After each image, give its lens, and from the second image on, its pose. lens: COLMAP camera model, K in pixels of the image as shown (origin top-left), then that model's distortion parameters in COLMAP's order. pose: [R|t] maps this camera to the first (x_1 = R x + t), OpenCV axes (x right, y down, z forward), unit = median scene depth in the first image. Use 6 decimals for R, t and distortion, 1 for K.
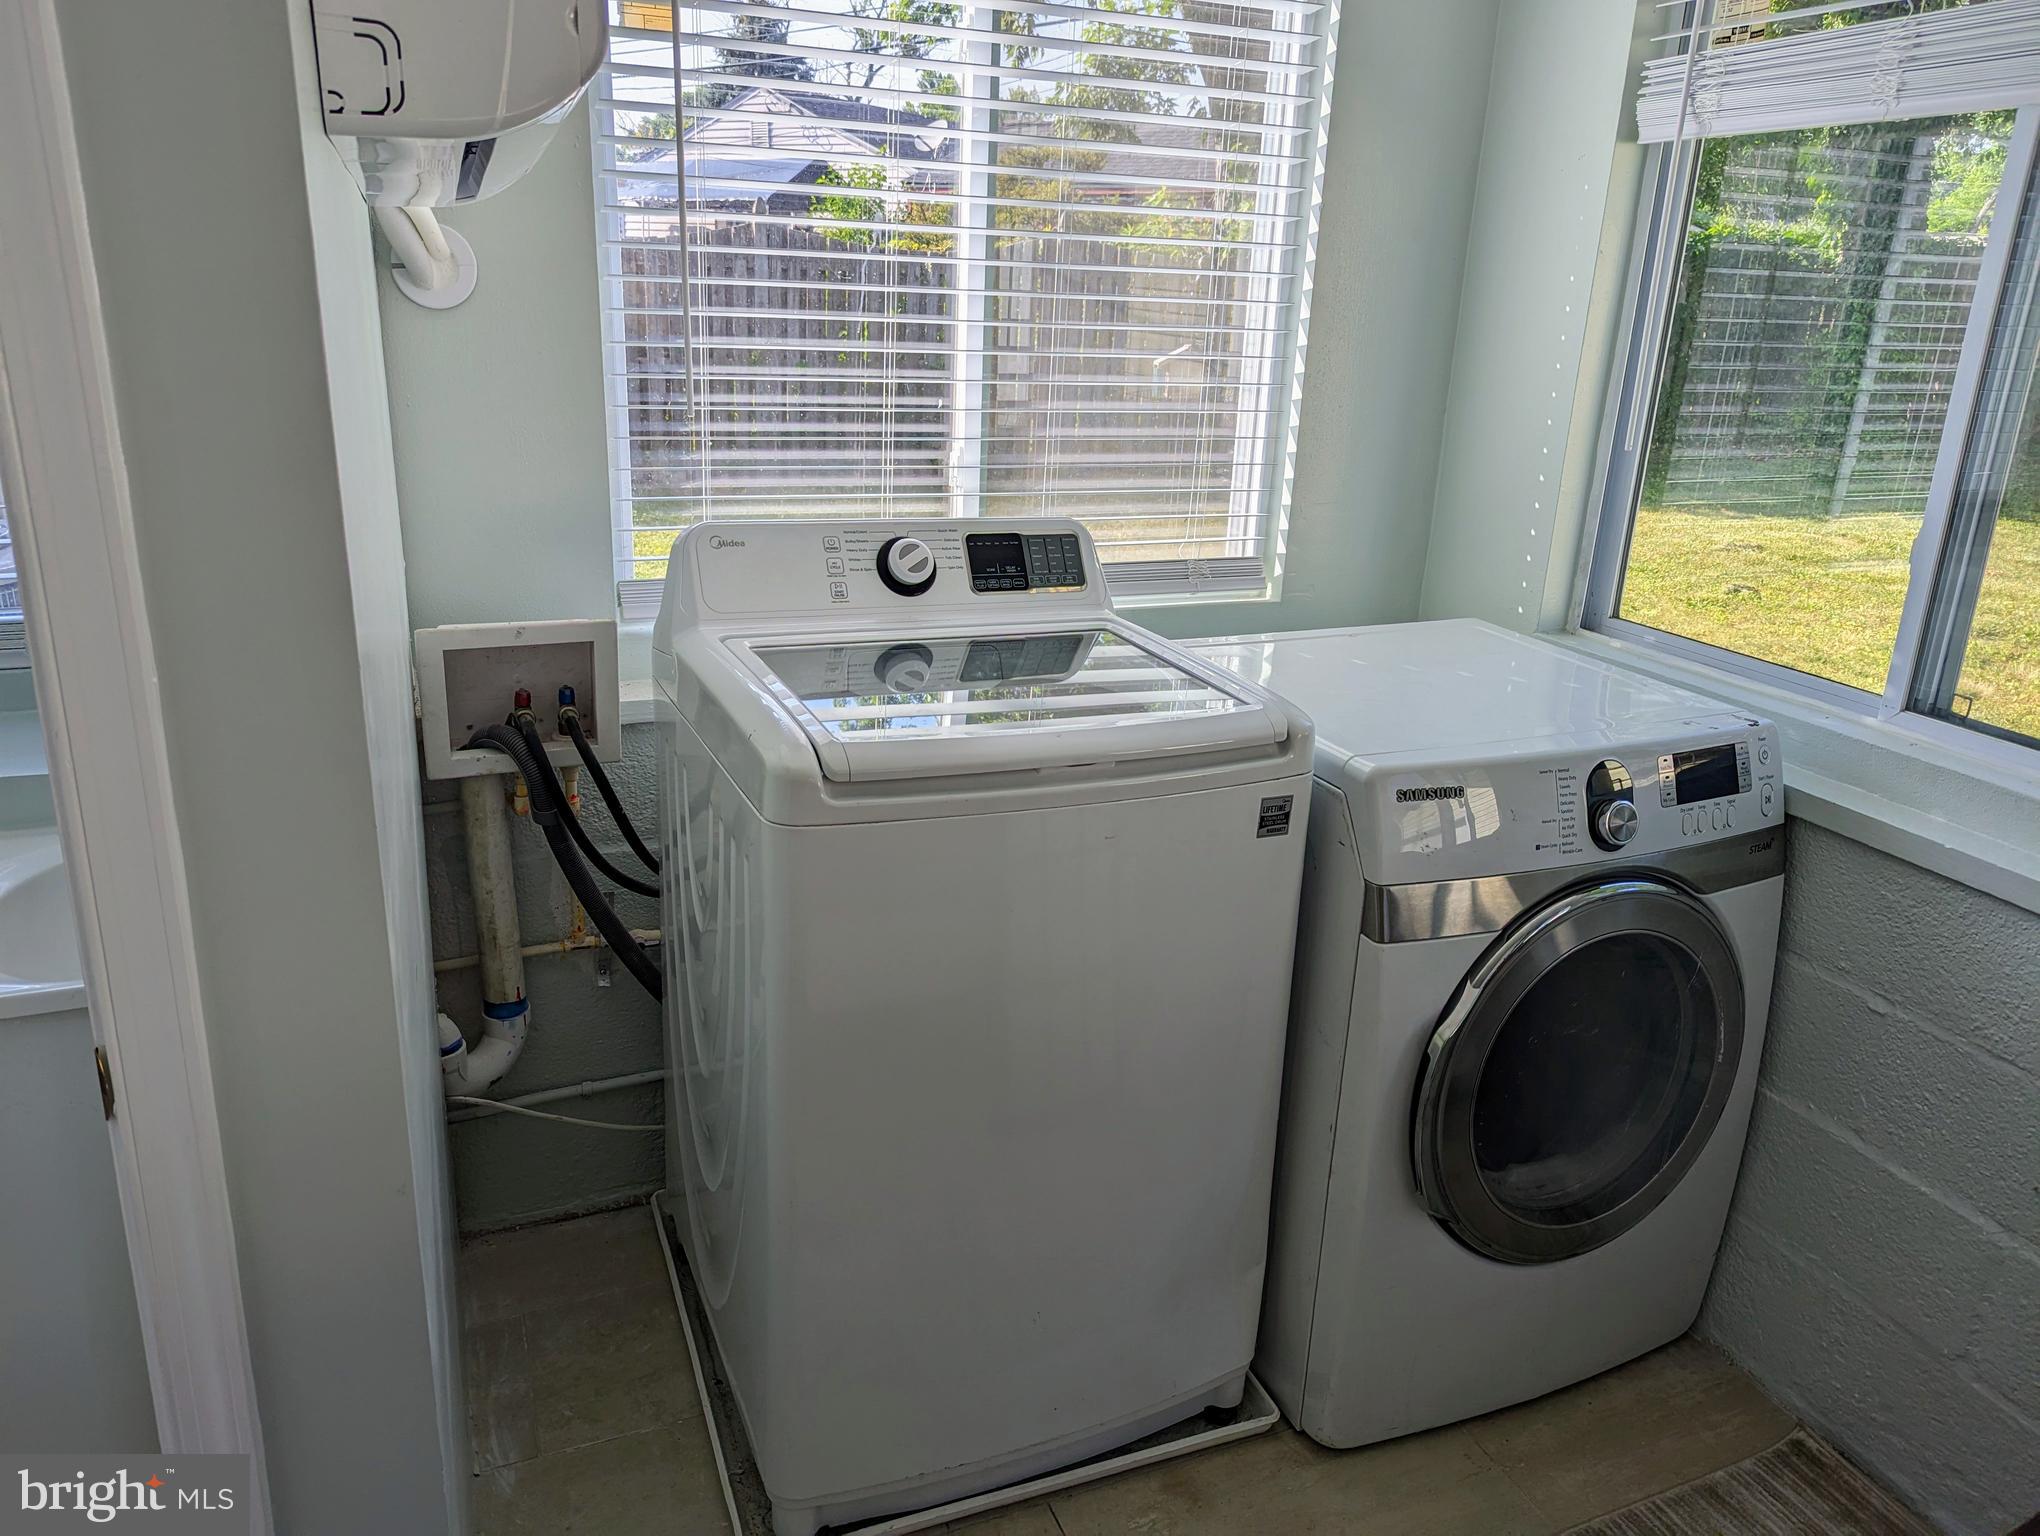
lens RADIAL K [[1449.5, 0, 1020.9], [0, 1449.5, 719.8], [0, 0, 1]] dist [0.047344, -0.004360]
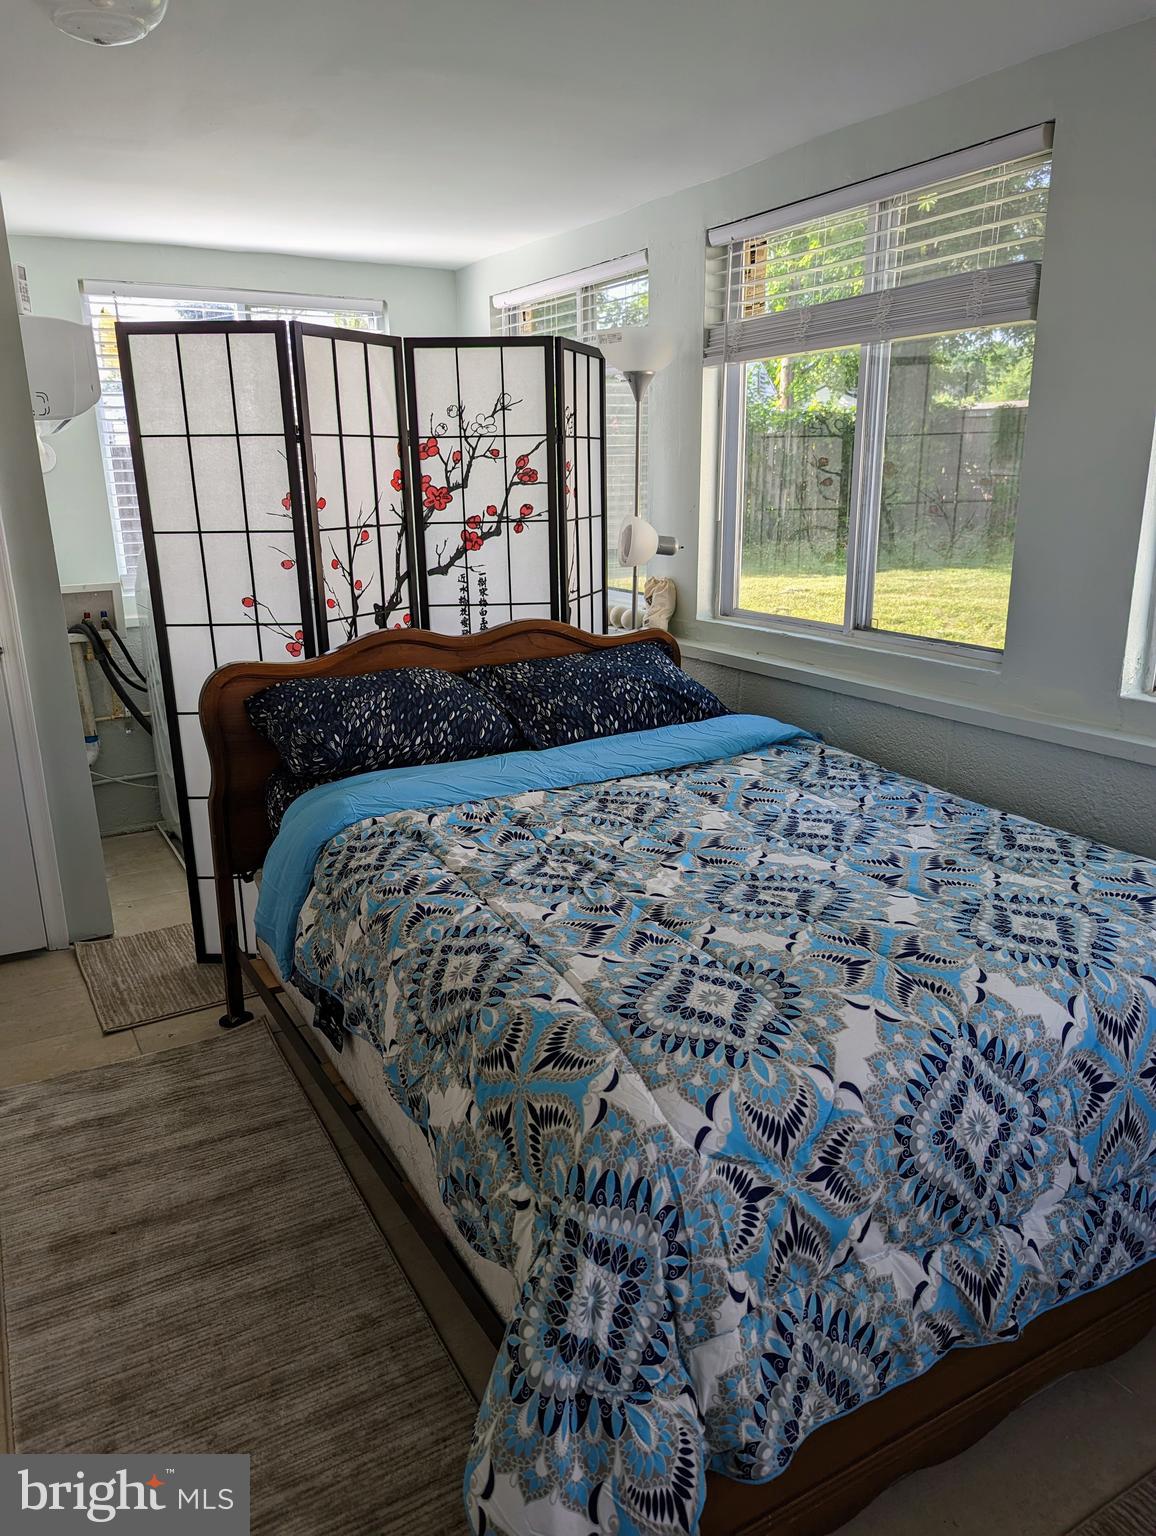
lens RADIAL K [[1088.0, 0, 588.2], [0, 1088.0, 774.5], [0, 0, 1]] dist [0.062500, -0.064879]
pose [[0.989199, -0.086579, 0.118274, 0.304259], [0.088719, 0.995973, -0.012934, 0.382856], [-0.116678, 0.023287, 0.992897, -1.105098]]
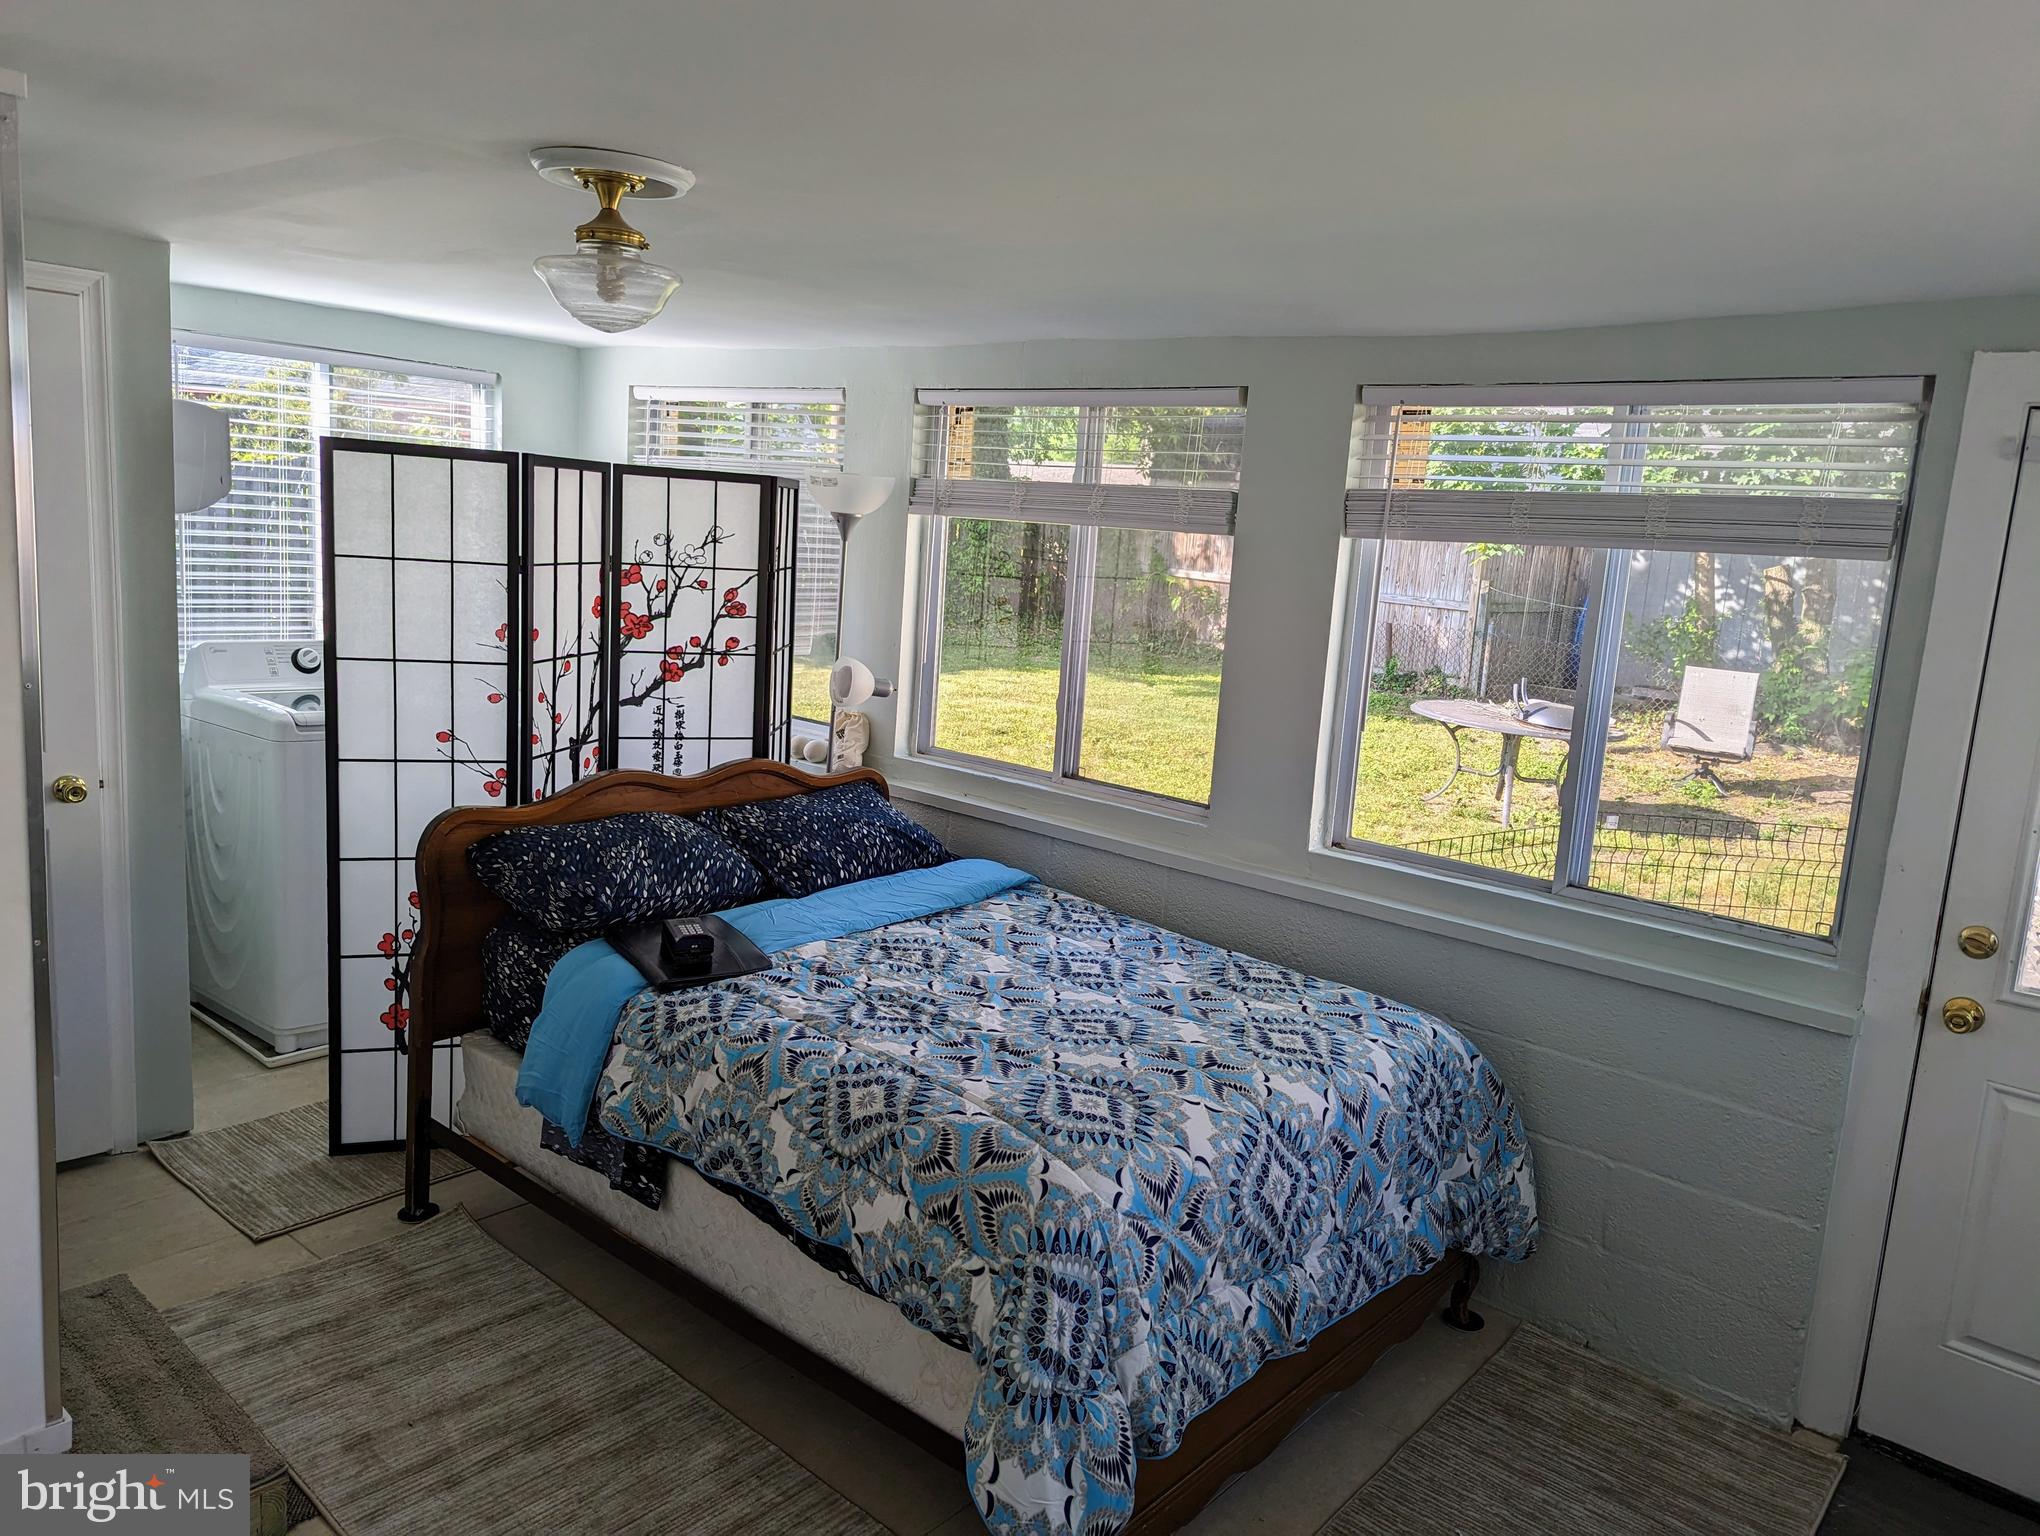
lens RADIAL K [[1427.0, 0, 1049.2], [0, 1427.0, 735.2], [0, 0, 1]] dist [0.069651, -0.063882]
pose [[0.886607, -0.045769, 0.460253, -0.094265], [0.099993, 0.990527, -0.094120, 0.331856], [-0.451585, 0.129469, 0.882785, -1.472806]]
